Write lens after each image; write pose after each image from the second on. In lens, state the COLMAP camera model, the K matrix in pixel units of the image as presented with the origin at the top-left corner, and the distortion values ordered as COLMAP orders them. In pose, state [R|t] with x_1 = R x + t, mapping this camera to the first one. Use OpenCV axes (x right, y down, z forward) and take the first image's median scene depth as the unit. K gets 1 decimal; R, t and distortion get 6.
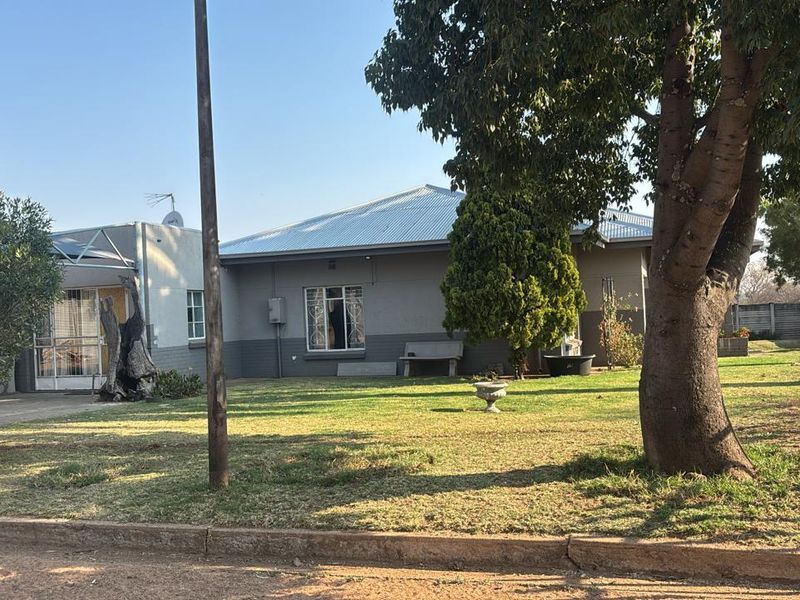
lens RADIAL K [[773.9, 0, 400.0], [0, 773.9, 300.0], [0, 0, 1]] dist [0.174684, -0.695036]
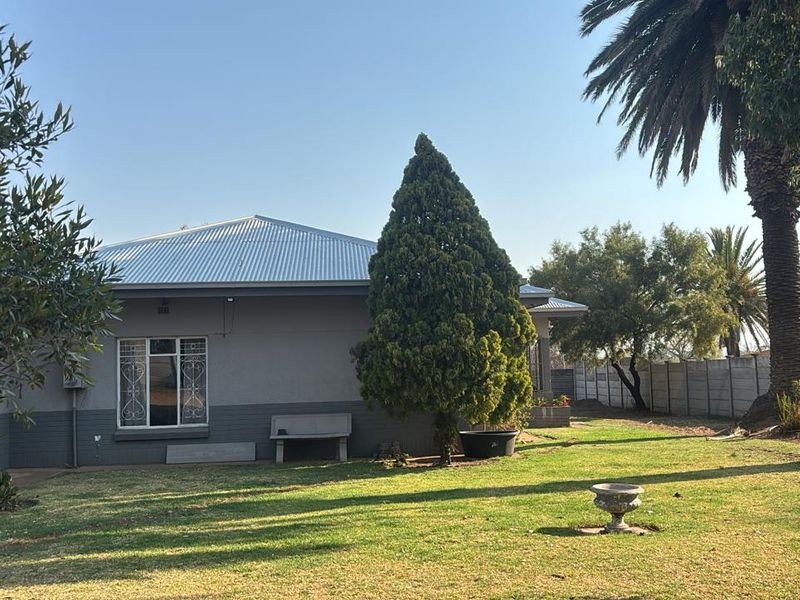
lens RADIAL K [[773.9, 0, 400.0], [0, 773.9, 300.0], [0, 0, 1]] dist [0.174684, -0.695036]
pose [[0.913017, 0.051597, 0.404644, -0.191133], [-0.019475, 0.996350, -0.083105, 0.004083], [-0.407455, 0.067996, 0.910690, 0.260460]]
